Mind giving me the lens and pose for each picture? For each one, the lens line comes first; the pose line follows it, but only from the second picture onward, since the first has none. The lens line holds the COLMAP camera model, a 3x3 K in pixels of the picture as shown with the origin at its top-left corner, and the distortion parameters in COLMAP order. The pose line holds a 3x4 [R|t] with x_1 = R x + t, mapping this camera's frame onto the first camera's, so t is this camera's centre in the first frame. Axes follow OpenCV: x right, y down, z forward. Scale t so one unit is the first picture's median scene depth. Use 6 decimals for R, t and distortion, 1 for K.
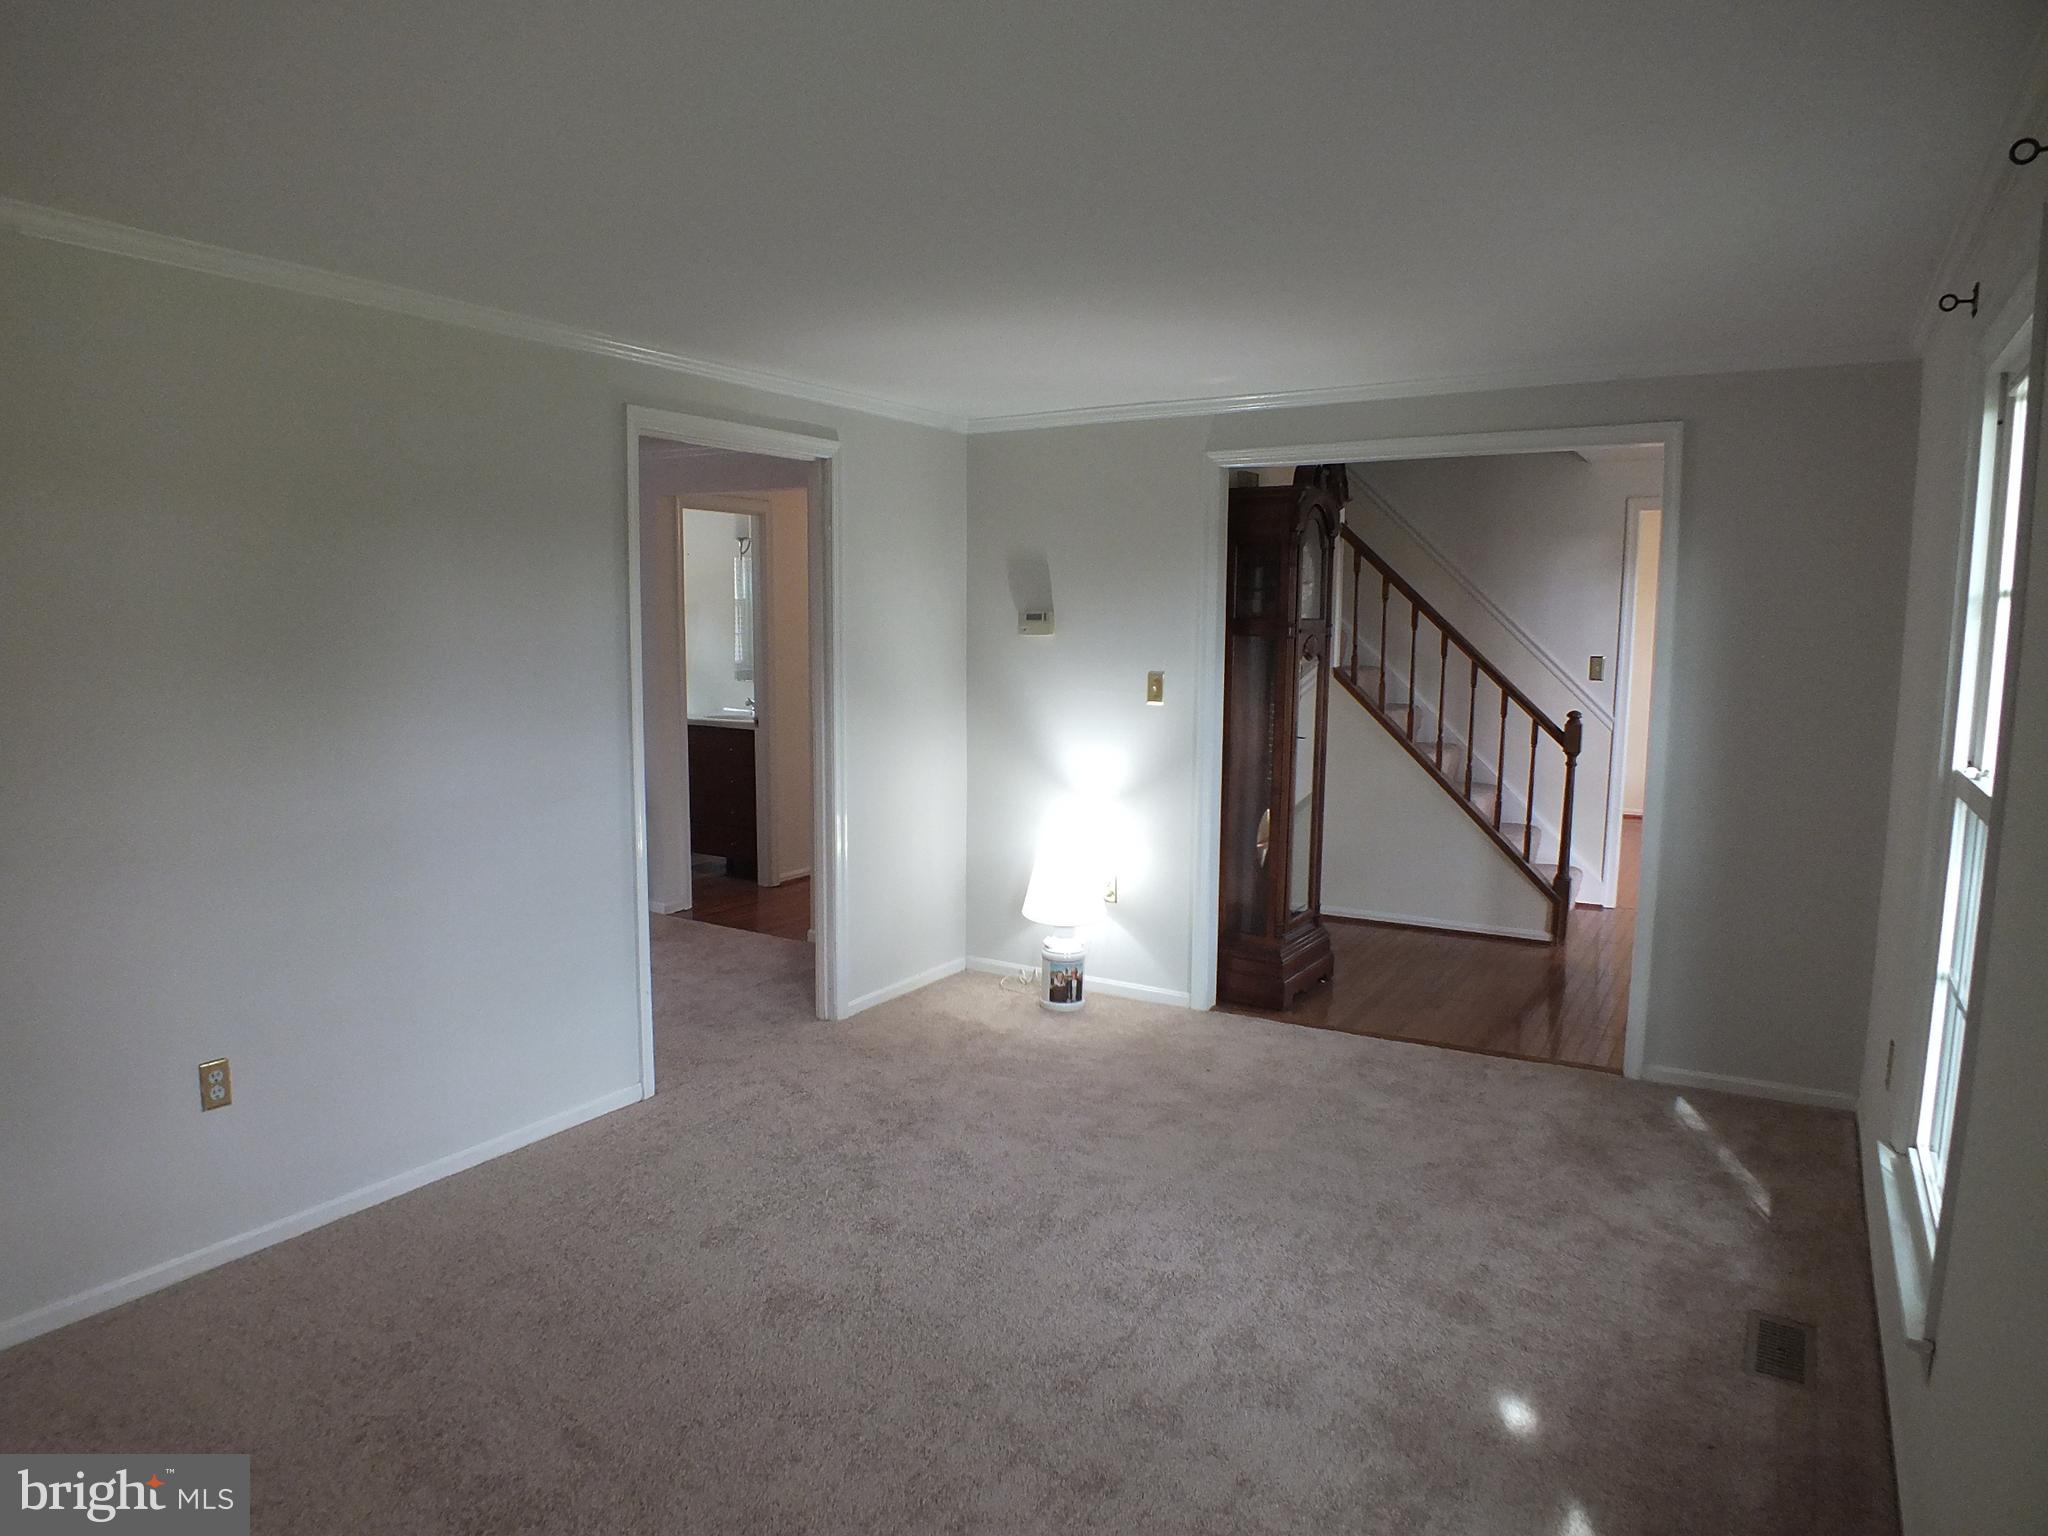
lens RADIAL K [[1308.8, 0, 1021.4], [0, 1308.8, 793.5], [0, 0, 1]] dist [-0.071161, 0.000579]
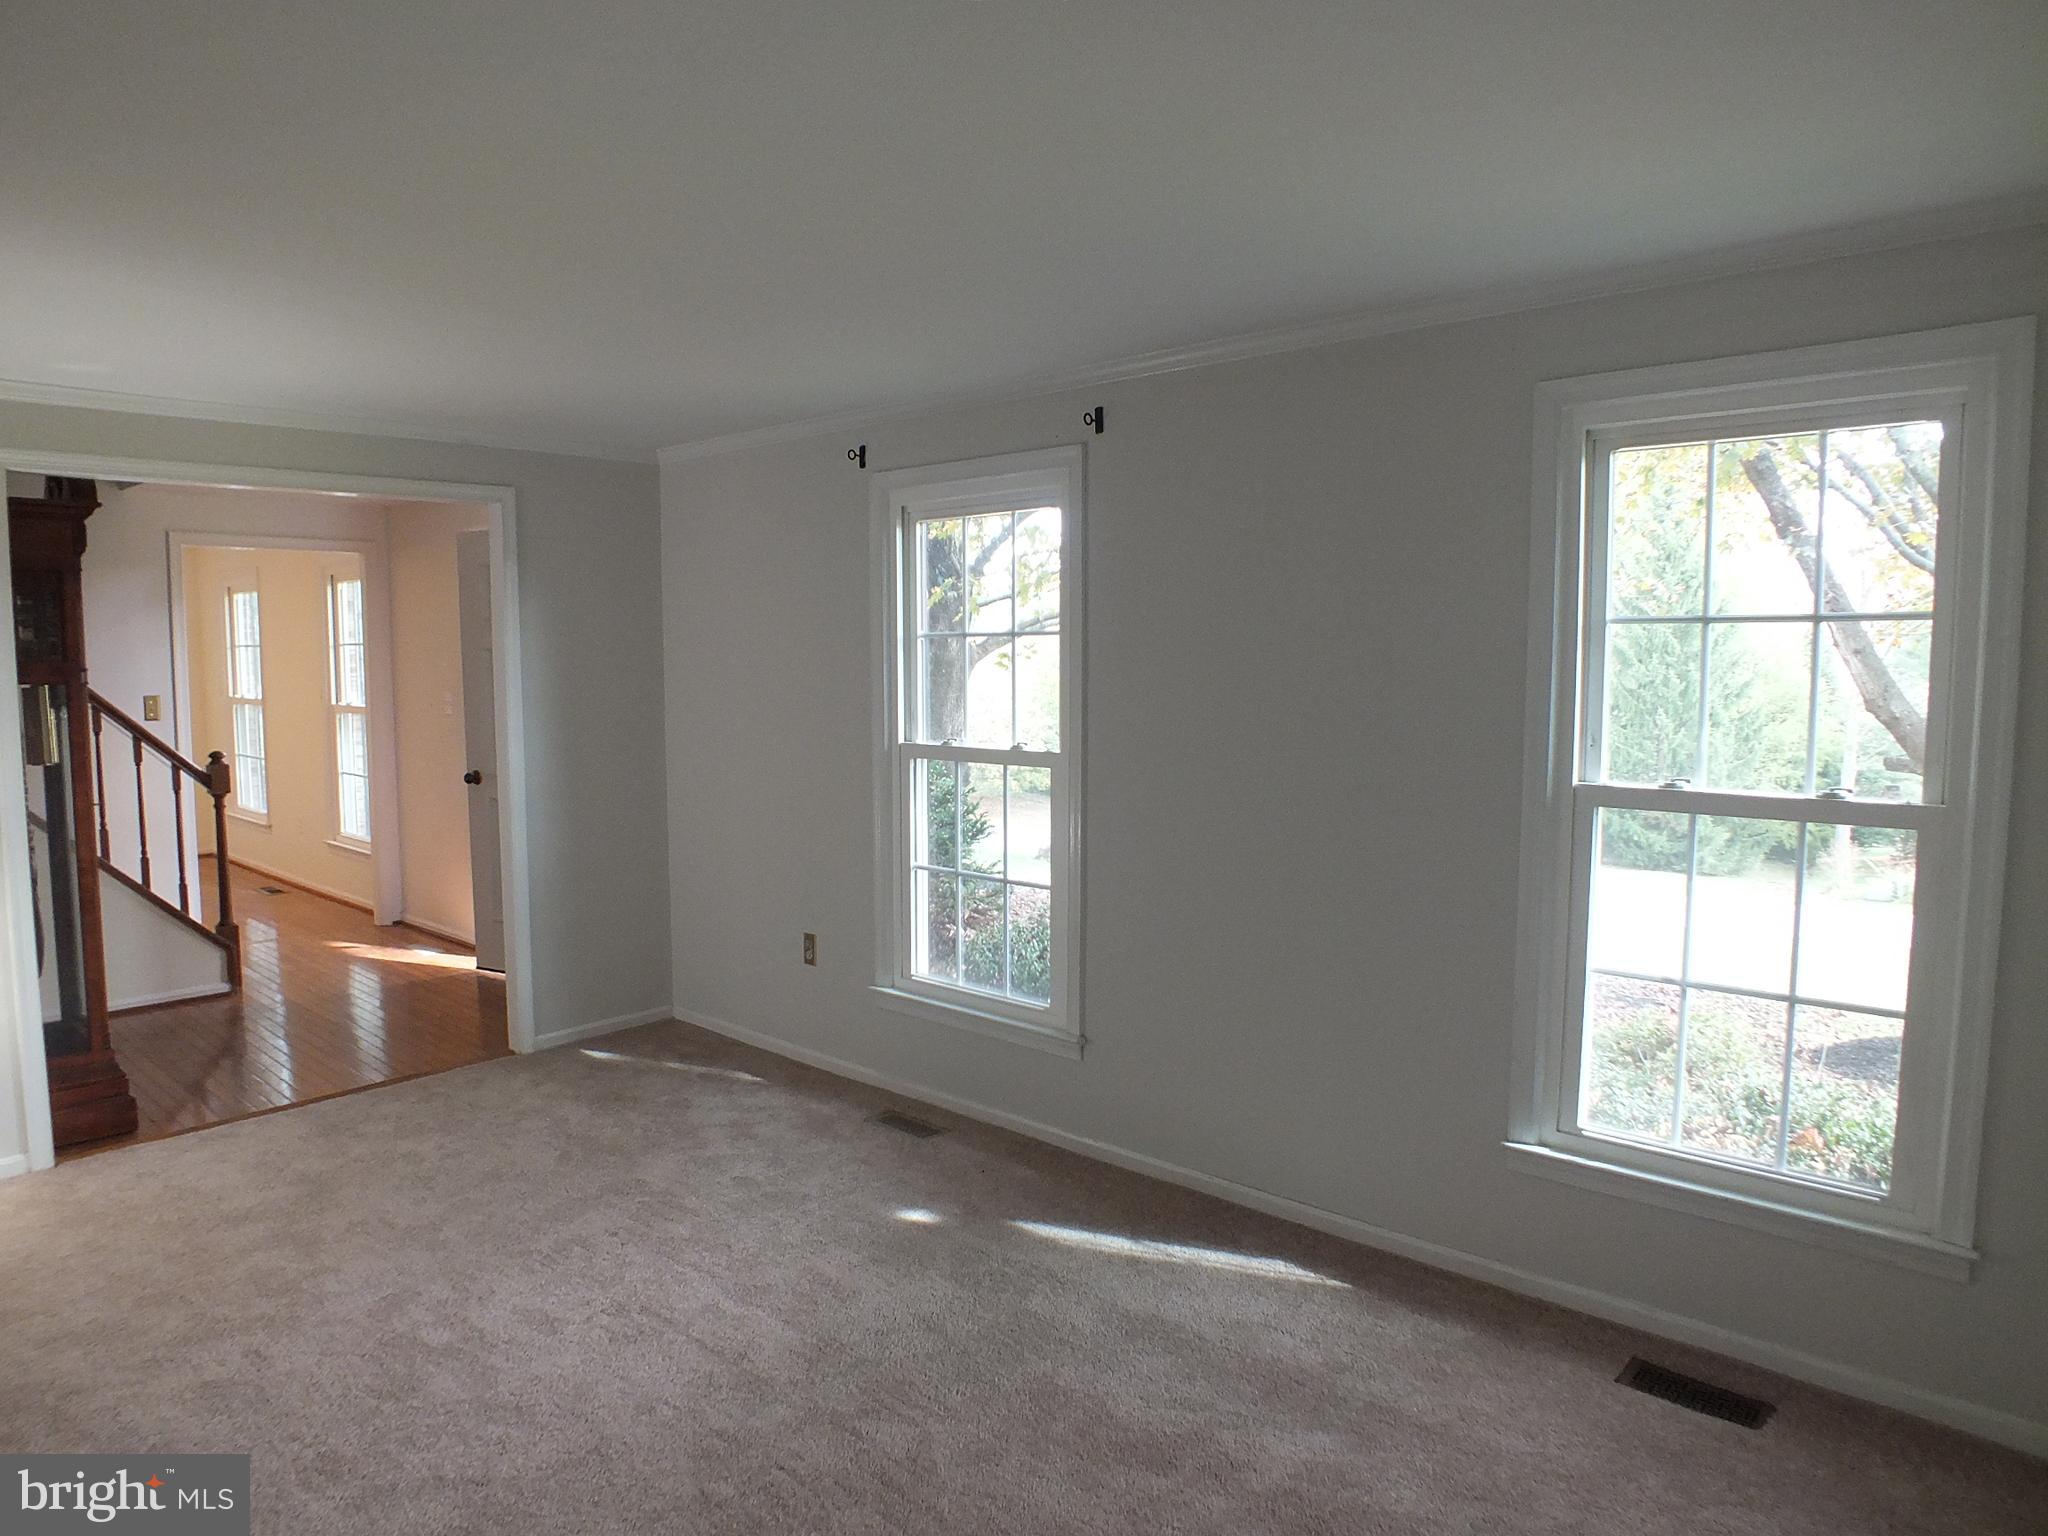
lens RADIAL K [[1294.4, 0, 1022.8], [0, 1294.4, 769.4], [0, 0, 1]] dist [-0.043957, 0.000951]
pose [[0.188666, -0.094614, 0.977473, -0.578270], [0.132379, 0.988714, 0.070151, -0.054176], [-0.973078, 0.116162, 0.199061, 0.332938]]
